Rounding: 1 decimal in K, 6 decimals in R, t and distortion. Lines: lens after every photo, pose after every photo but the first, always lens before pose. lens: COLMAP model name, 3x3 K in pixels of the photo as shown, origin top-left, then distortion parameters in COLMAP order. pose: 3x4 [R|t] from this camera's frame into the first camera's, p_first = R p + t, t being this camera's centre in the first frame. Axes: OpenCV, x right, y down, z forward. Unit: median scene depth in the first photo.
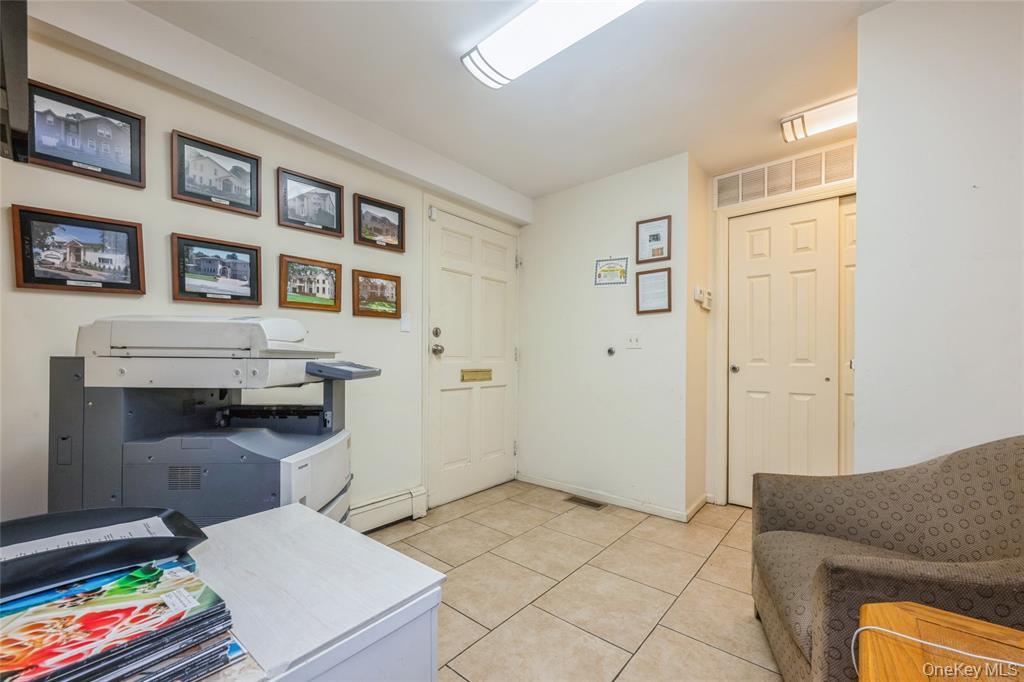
lens RADIAL K [[404.8, 0, 514.0], [0, 404.8, 352.6], [0, 0, 1]] dist [-0.000173, 0.000000]
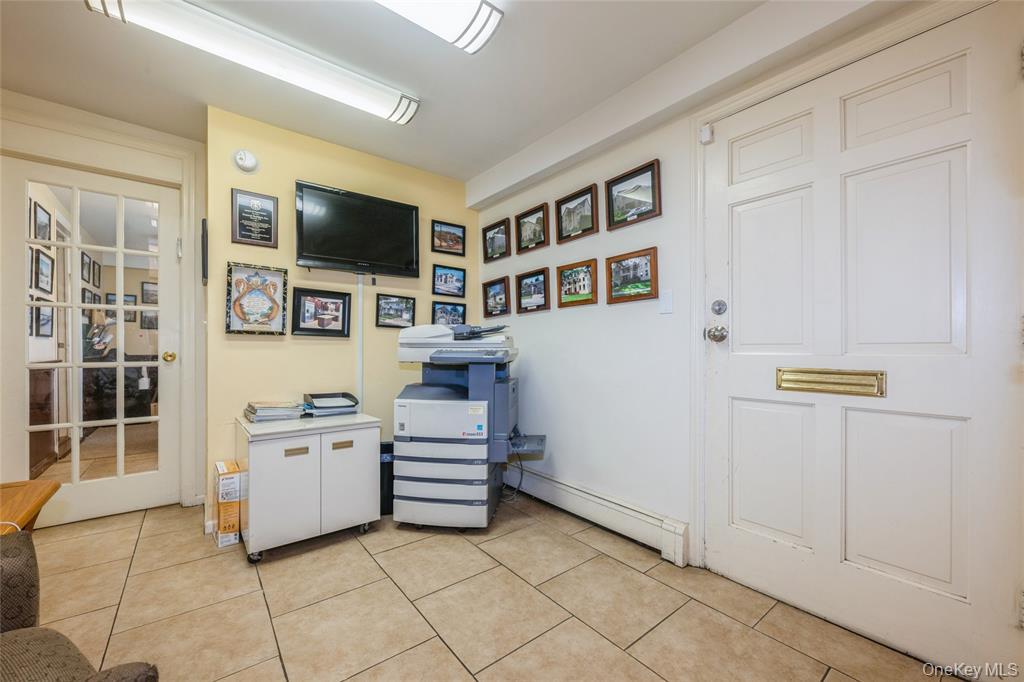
lens RADIAL K [[403.7, 0, 512.0], [0, 403.7, 341.0], [0, 0, 1]] dist [0.000571, 0.000079]
pose [[-0.189892, -0.021260, -0.981575, 0.644778], [0.013791, 0.999609, -0.024319, 0.019189], [0.981708, -0.018154, -0.189524, 0.997023]]
